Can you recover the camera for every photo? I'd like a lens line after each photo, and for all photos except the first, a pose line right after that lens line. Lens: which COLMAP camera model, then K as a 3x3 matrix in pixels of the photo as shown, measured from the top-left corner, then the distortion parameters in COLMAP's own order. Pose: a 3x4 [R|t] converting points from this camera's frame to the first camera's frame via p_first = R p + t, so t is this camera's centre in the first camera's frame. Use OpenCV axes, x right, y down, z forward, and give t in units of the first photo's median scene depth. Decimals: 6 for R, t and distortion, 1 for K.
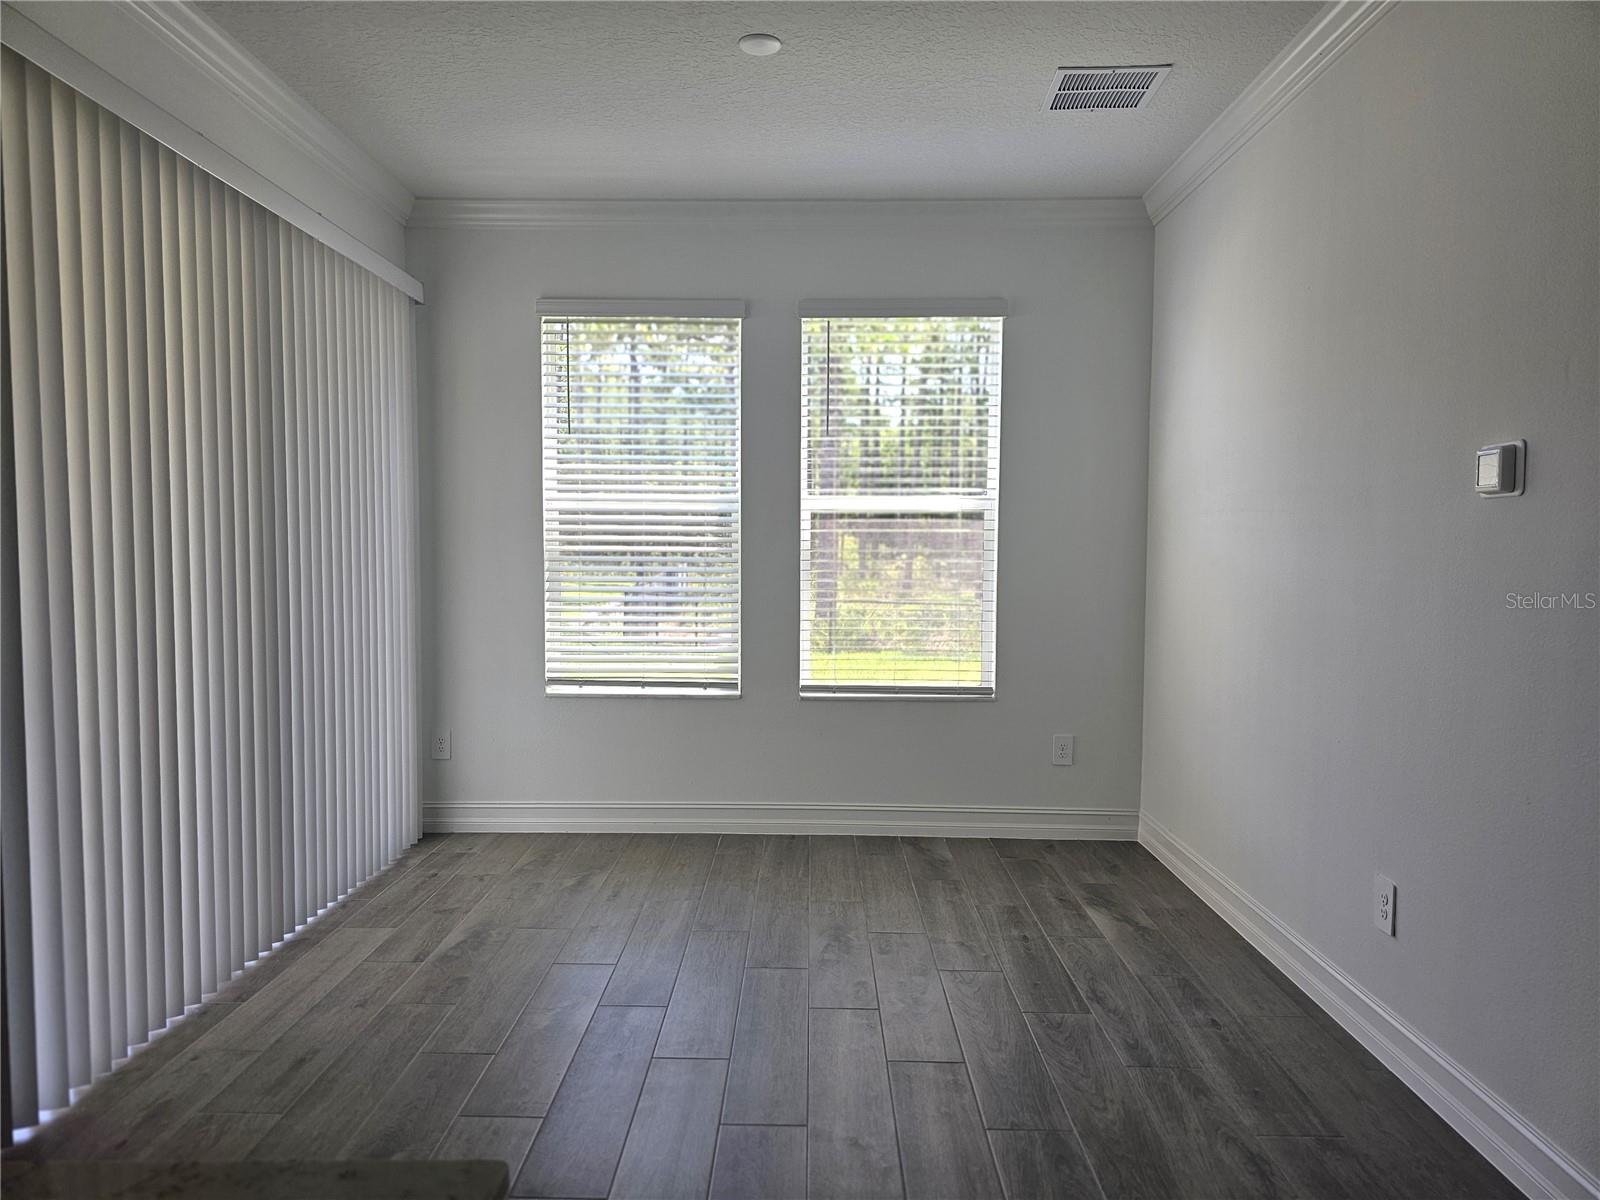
lens RADIAL K [[1068.9, 0, 797.2], [0, 1068.9, 604.9], [0, 0, 1]] dist [-0.002207, -0.000558]
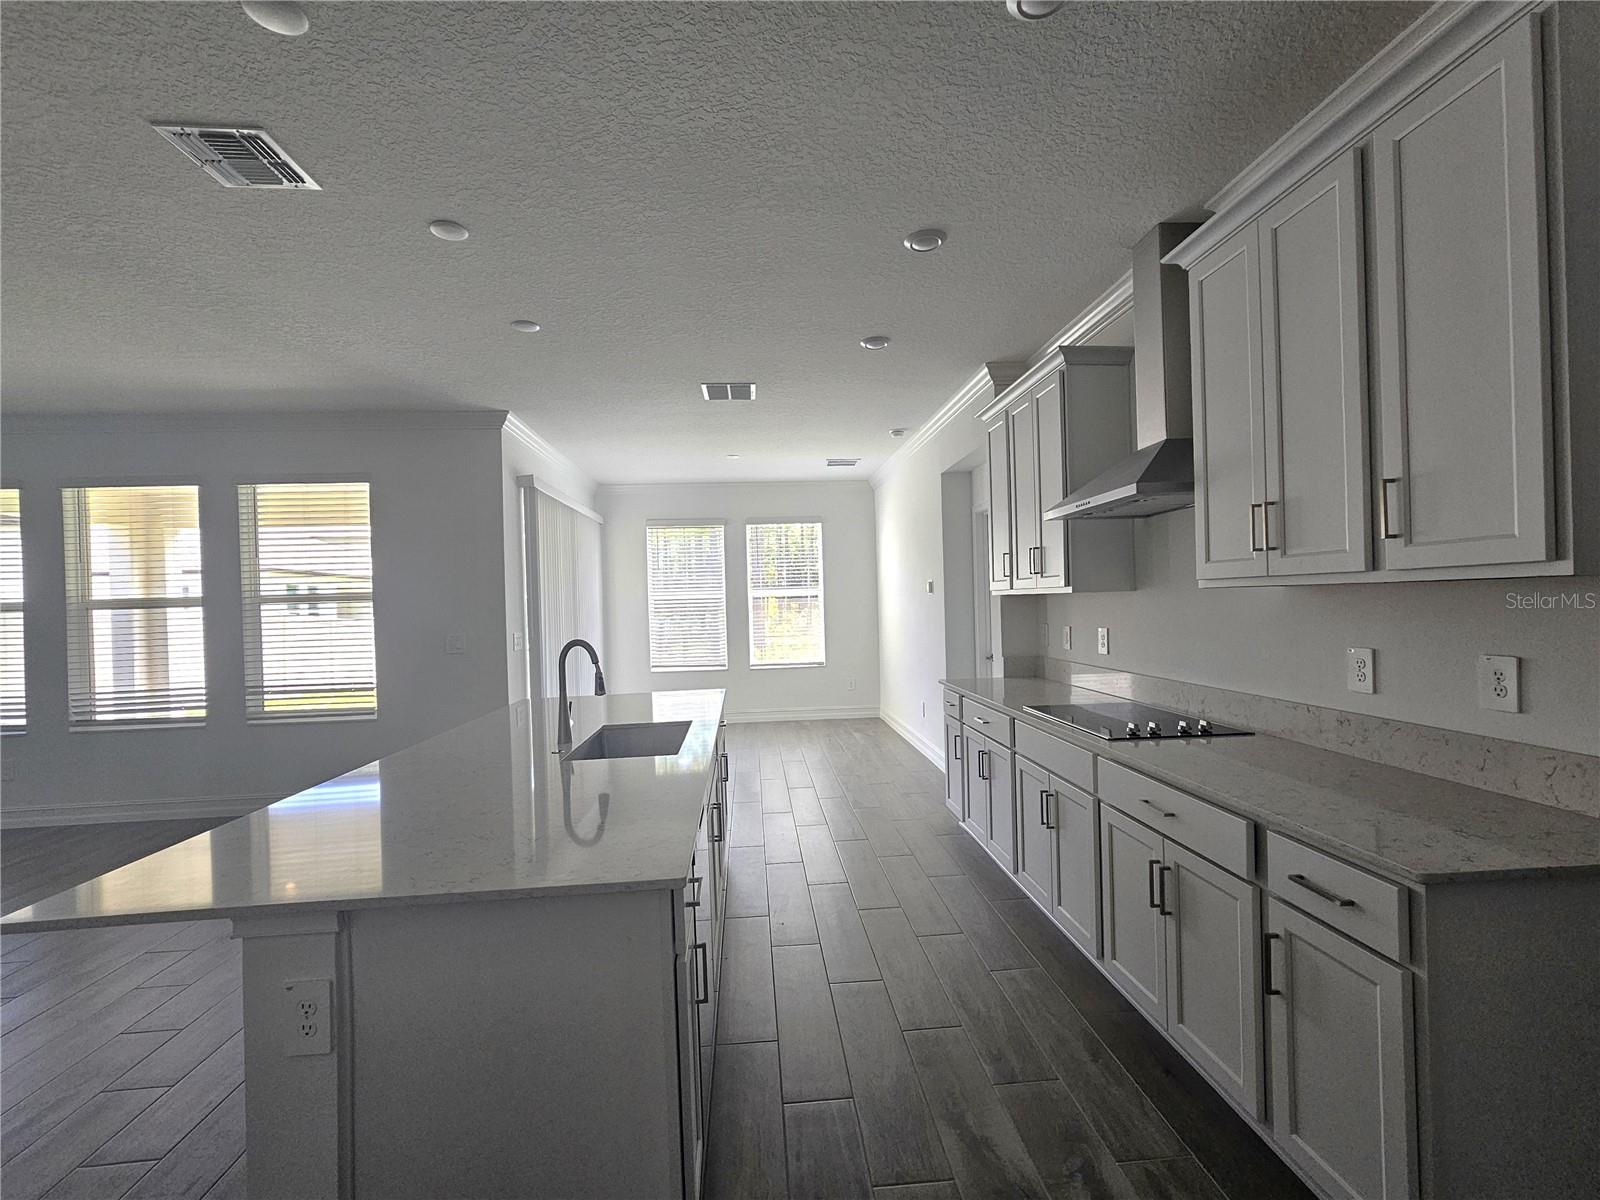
lens RADIAL K [[693.5, 0, 800.4], [0, 693.5, 605.5], [0, 0, 1]] dist [-0.001806, -0.000192]
pose [[0.995546, -0.036892, 0.086756, -0.018095], [0.041290, 0.997922, -0.049462, 0.022187], [-0.084751, 0.052824, 0.995001, -0.711292]]
